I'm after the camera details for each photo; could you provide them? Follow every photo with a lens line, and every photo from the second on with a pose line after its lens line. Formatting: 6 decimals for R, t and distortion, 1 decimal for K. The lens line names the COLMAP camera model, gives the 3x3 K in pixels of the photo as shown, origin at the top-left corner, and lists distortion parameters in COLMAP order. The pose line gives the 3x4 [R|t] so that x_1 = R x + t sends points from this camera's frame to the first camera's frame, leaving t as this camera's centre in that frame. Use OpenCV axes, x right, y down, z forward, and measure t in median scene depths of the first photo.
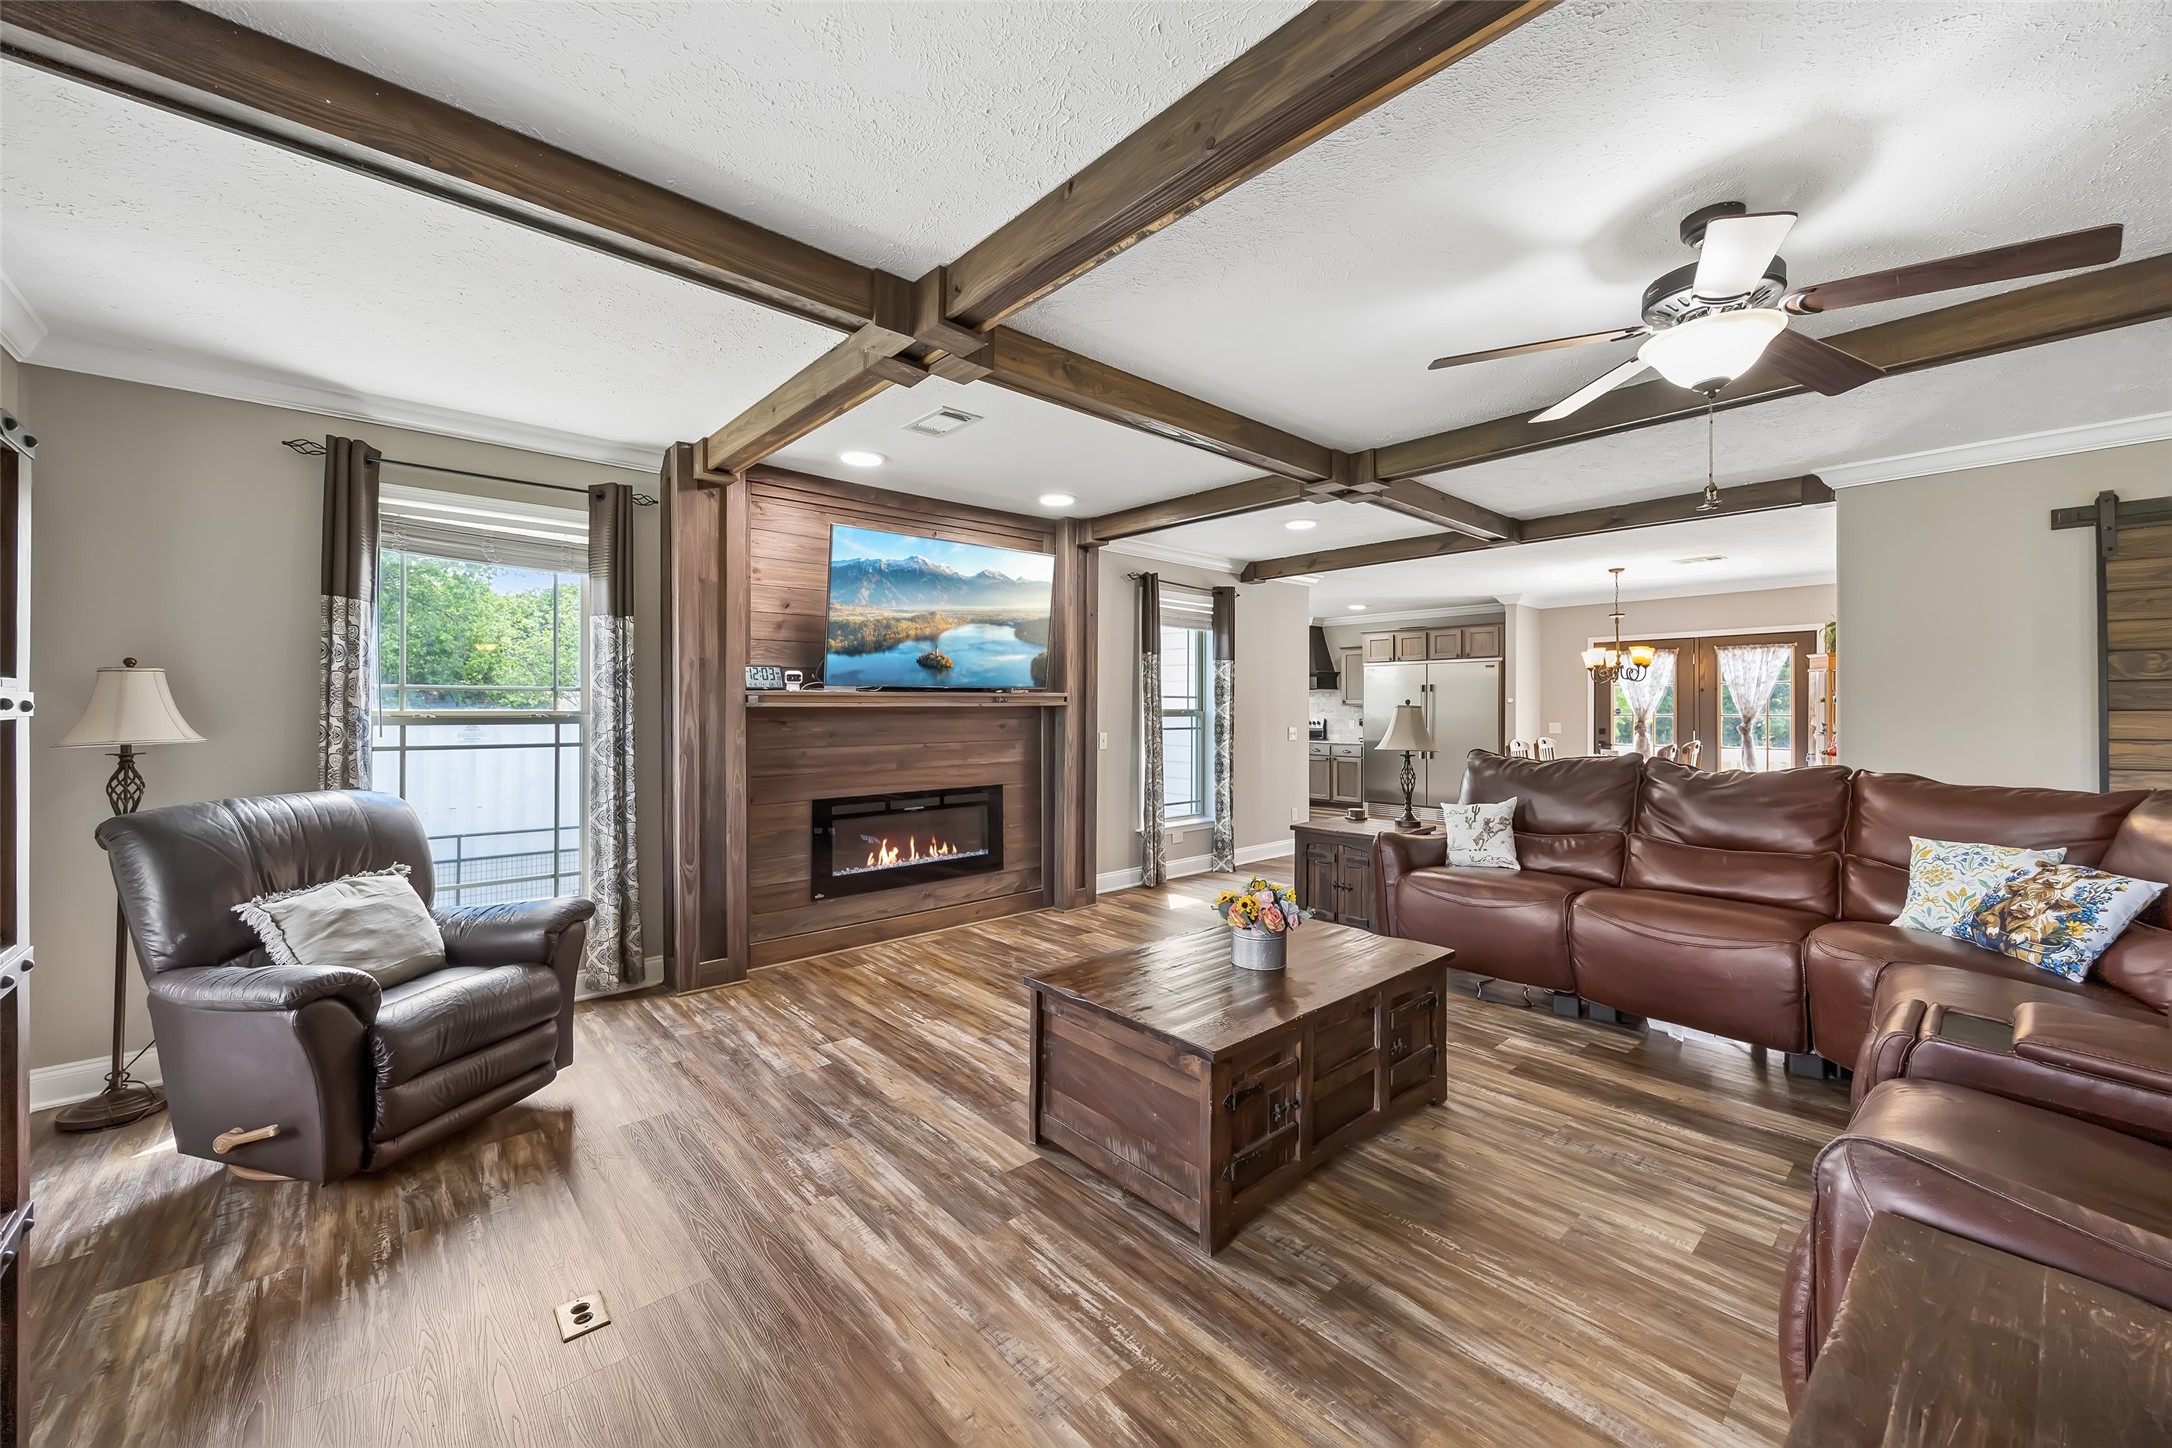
lens RADIAL K [[830.8, 0, 1087.0], [0, 830.8, 705.2], [0, 0, 1]] dist [-0.000472, 0.000047]
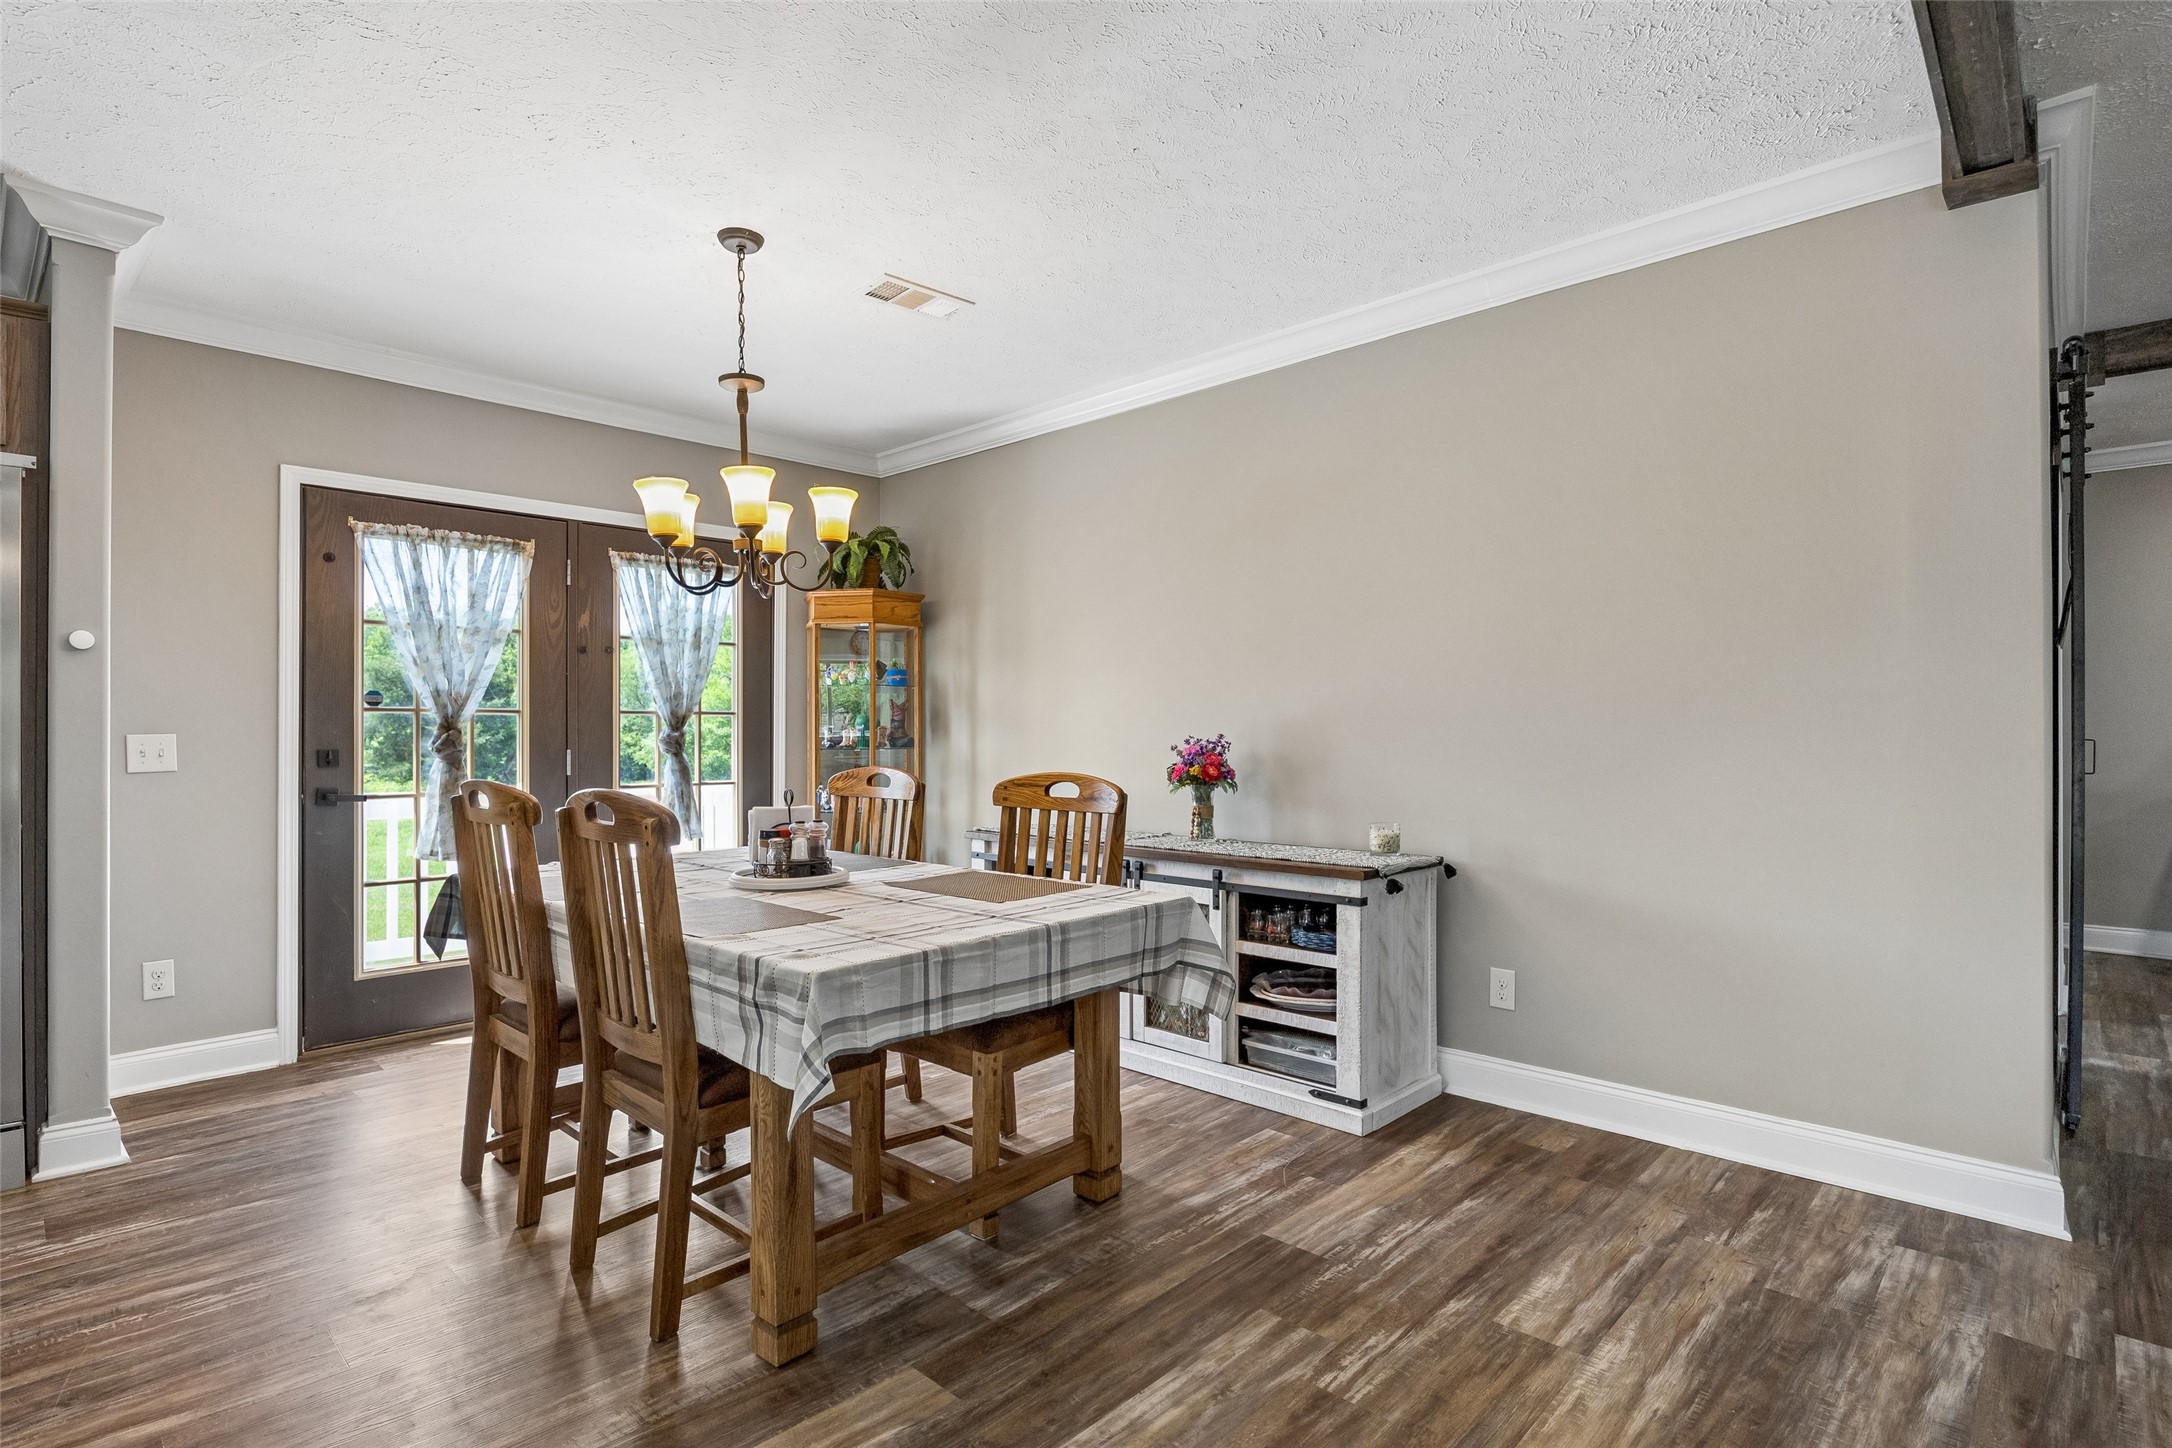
lens RADIAL K [[1079.1, 0, 1069.5], [0, 1079.1, 732.6], [0, 0, 1]] dist [-0.002554, -0.000999]
pose [[-0.062212, 0.001801, 0.998061, 0.179367], [0.000790, 0.999998, -0.001755, 0.022200], [-0.998063, 0.000679, -0.062213, 0.738247]]
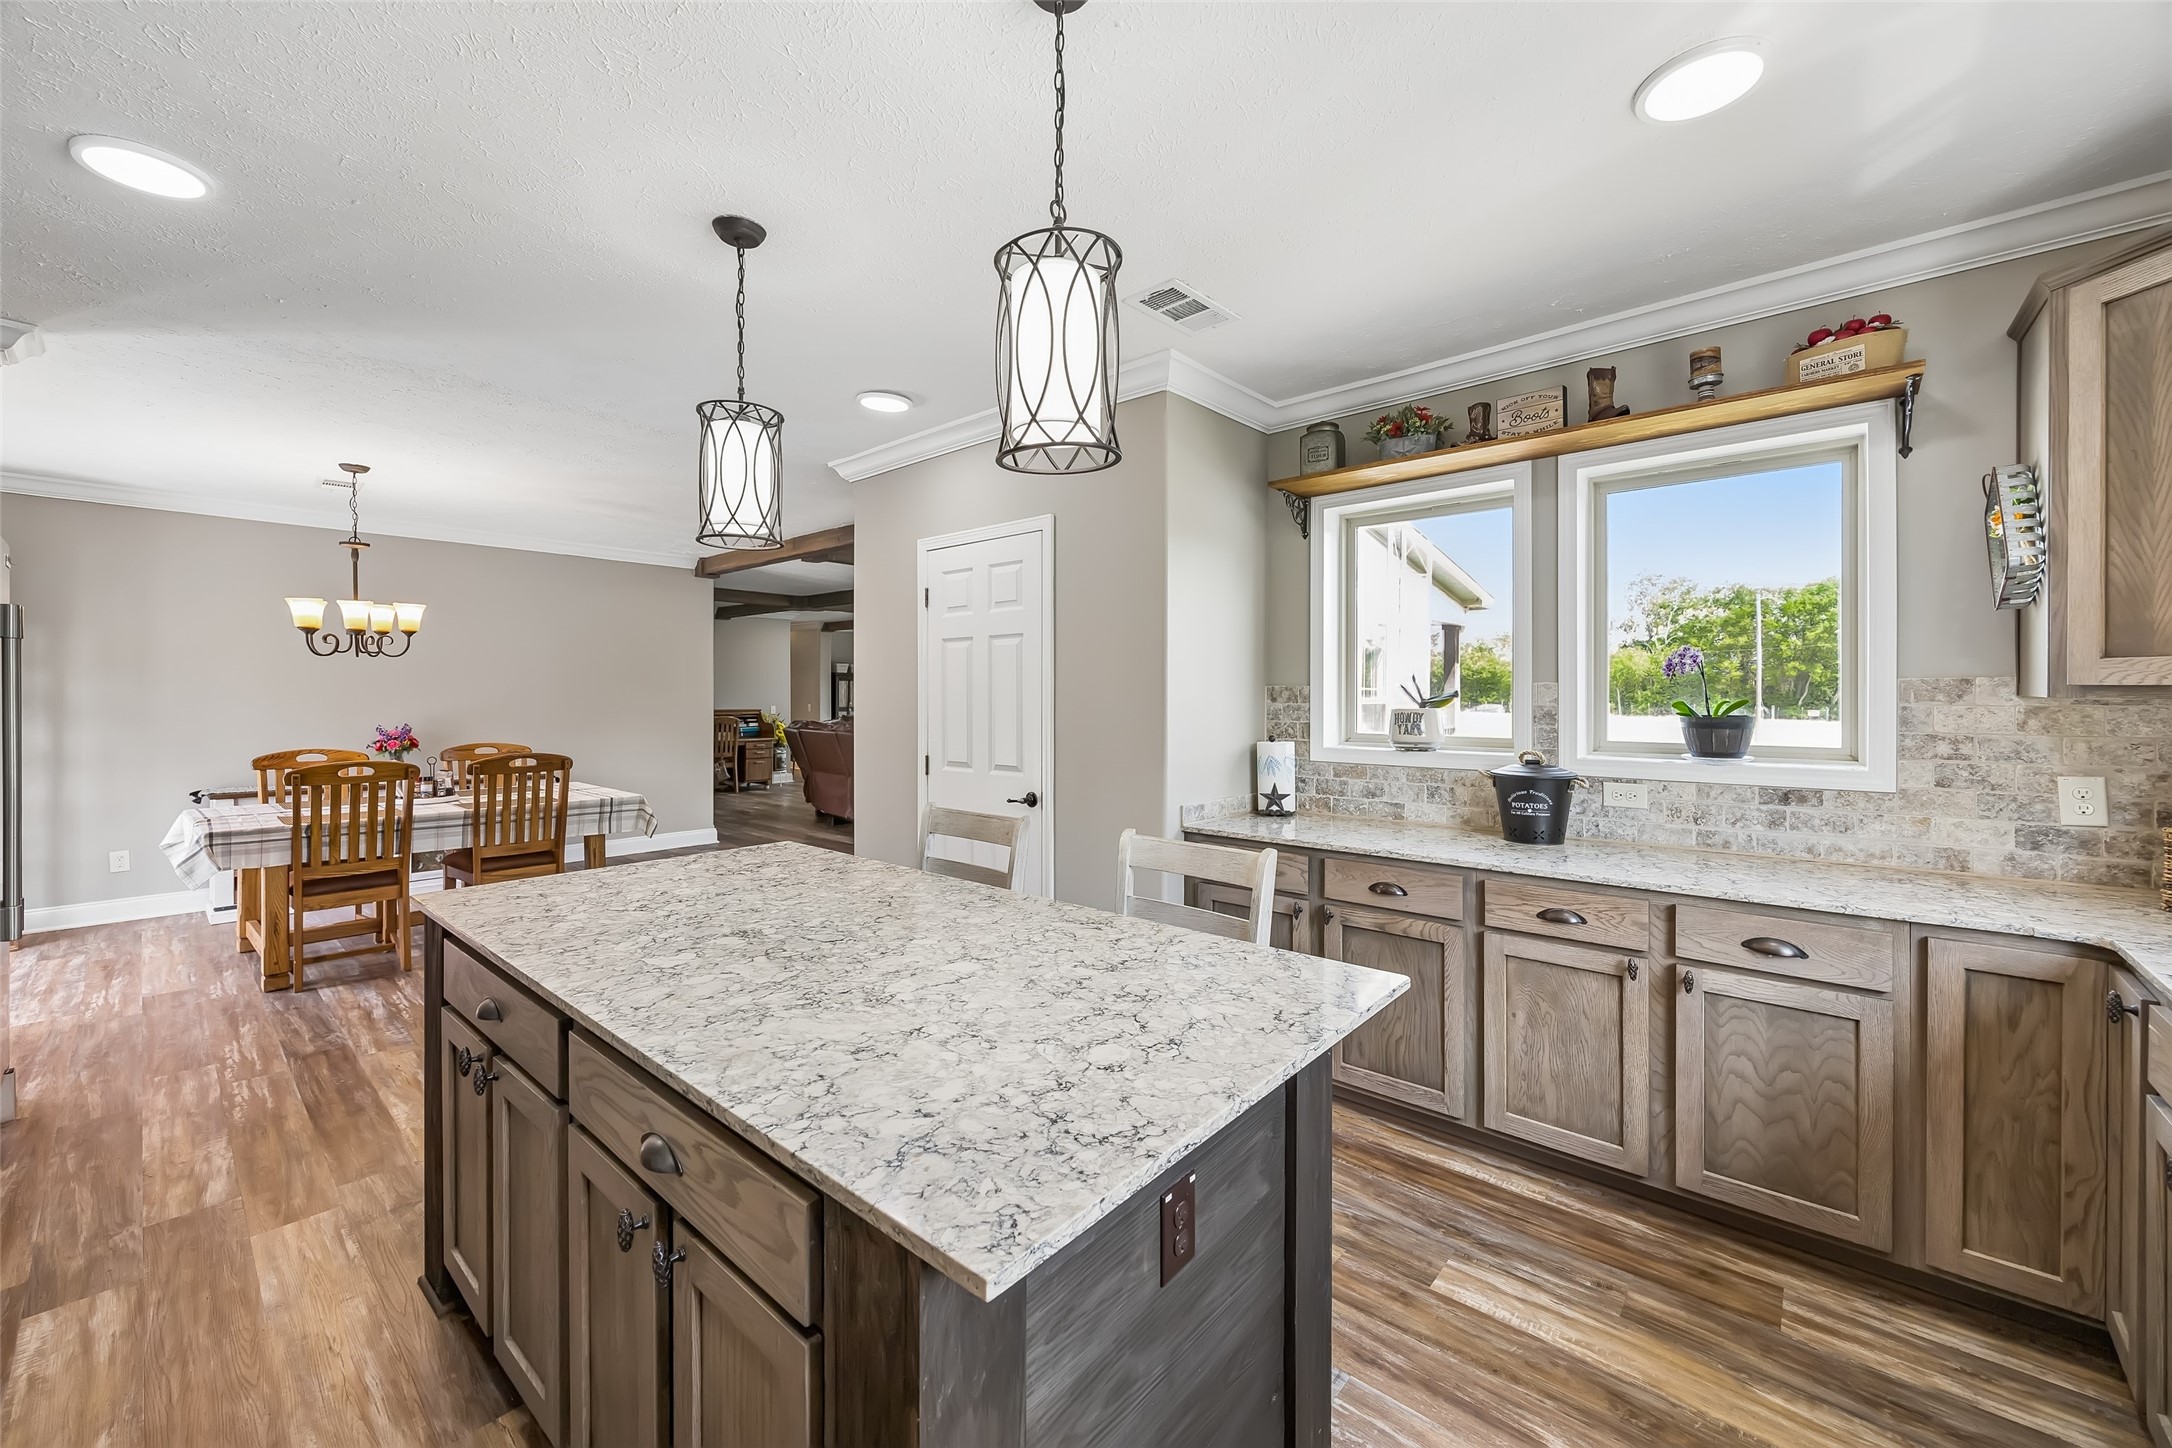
lens RADIAL K [[830.8, 0, 1077.9], [0, 830.8, 693.7], [0, 0, 1]] dist [-0.000472, 0.000047]
pose [[-0.993176, -0.001049, -0.116616, 0.155420], [-0.001141, 0.999999, 0.000724, -0.002193], [0.116616, 0.000852, -0.993177, 1.356216]]
